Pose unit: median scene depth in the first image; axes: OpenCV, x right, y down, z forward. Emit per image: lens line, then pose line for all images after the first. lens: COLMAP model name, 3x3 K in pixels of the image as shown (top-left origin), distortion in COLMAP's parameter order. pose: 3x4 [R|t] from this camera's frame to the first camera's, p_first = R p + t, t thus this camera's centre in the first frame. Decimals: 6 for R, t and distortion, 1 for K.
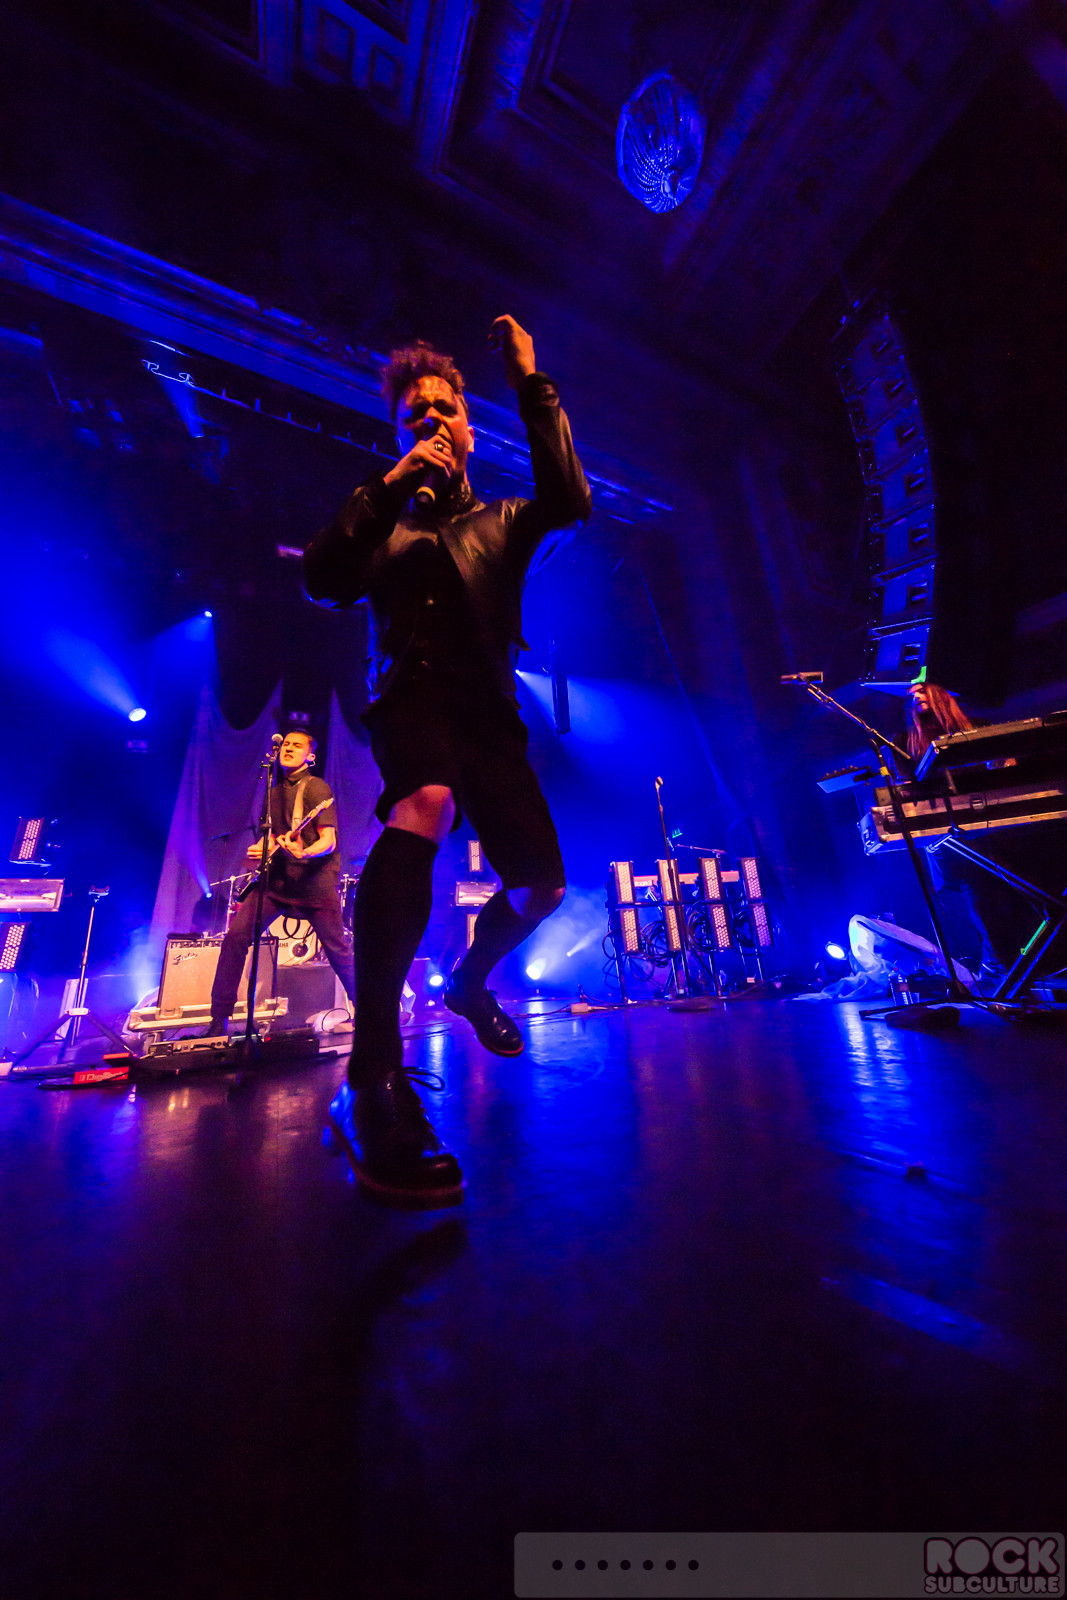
lens RADIAL K [[503.5, 0, 531.4], [0, 503.5, 807.9], [0, 0, 1]] dist [-0.001283, -0.002062]
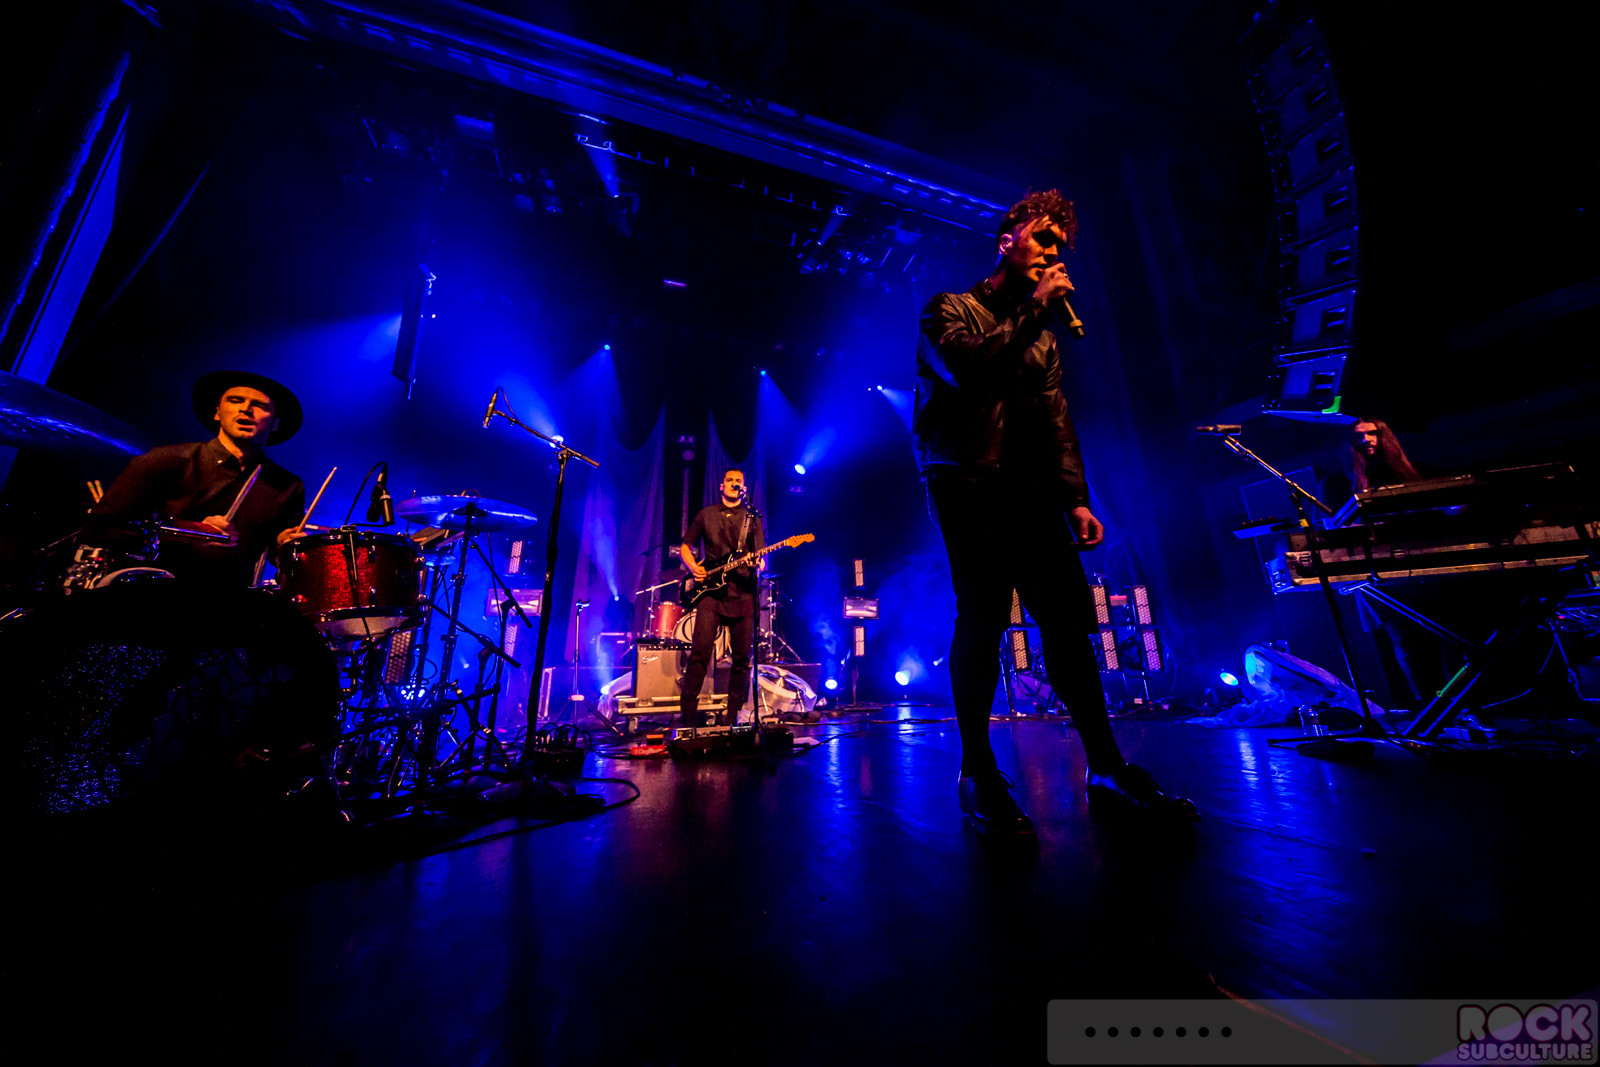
lens RADIAL K [[503.5, 0, 796.8], [0, 503.5, 532.9], [0, 0, 1]] dist [-0.001283, -0.002062]
pose [[0.991043, 0.012271, -0.132977, -0.138067], [-0.006053, 0.998874, 0.047062, -0.056040], [0.133405, -0.045835, 0.990001, -0.126551]]
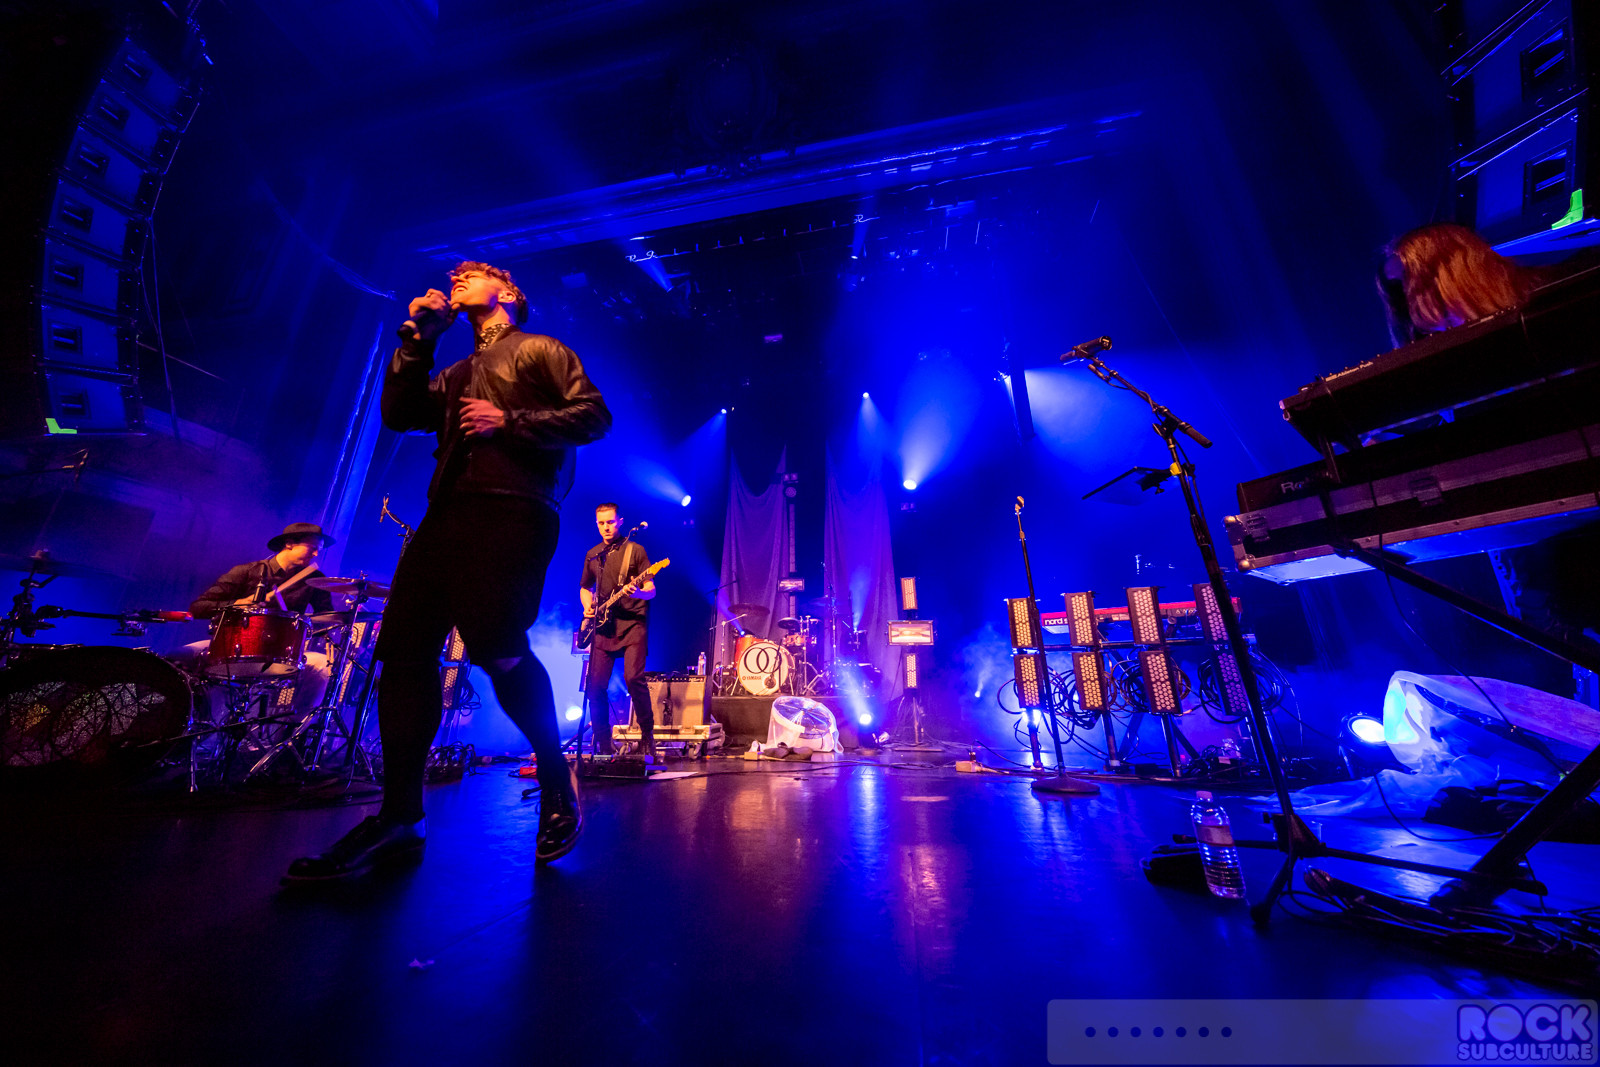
lens RADIAL K [[503.5, 0, 796.0], [0, 503.5, 535.5], [0, 0, 1]] dist [-0.001283, -0.002062]
pose [[0.805693, -0.124641, -0.579072, 0.393675], [0.129943, 0.990988, -0.032507, -0.017979], [0.577905, -0.049056, 0.814628, 0.108853]]
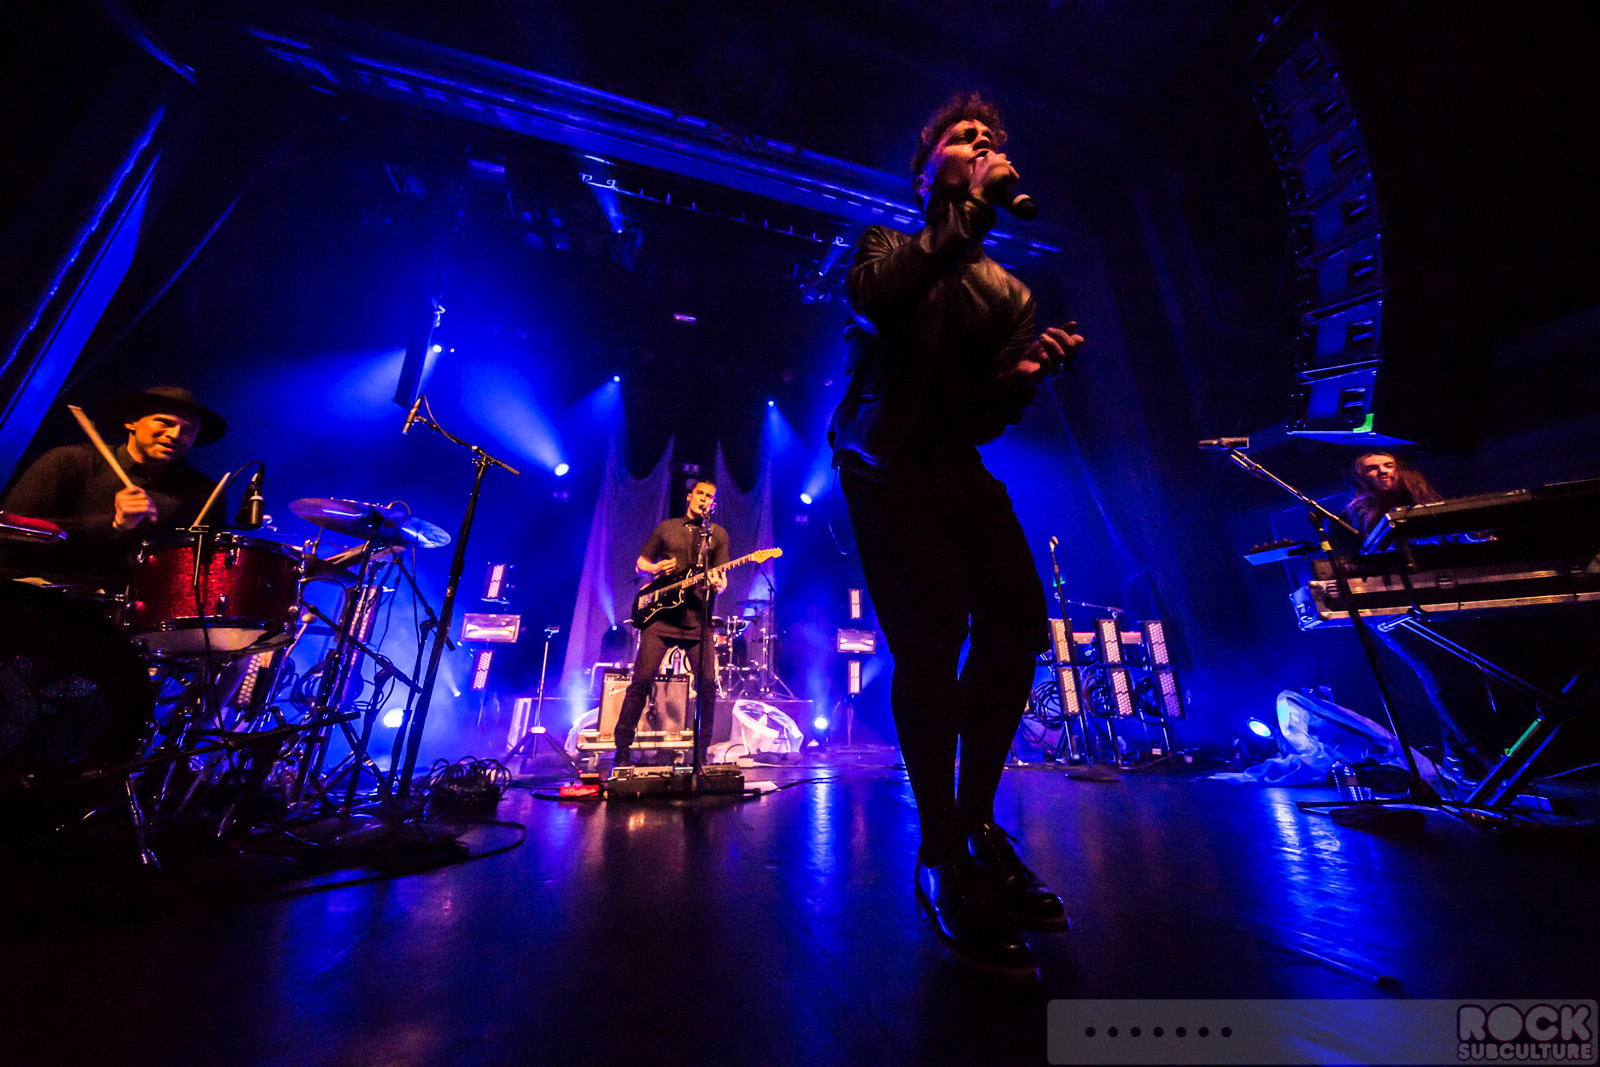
lens RADIAL K [[503.5, 0, 796.0], [0, 503.5, 532.7], [0, 0, 1]] dist [-0.001283, -0.002062]
pose [[0.982609, 0.010439, -0.185393, -0.056850], [-0.014693, 0.999659, -0.021589, -0.036892], [0.185104, 0.023937, 0.982427, -0.060680]]
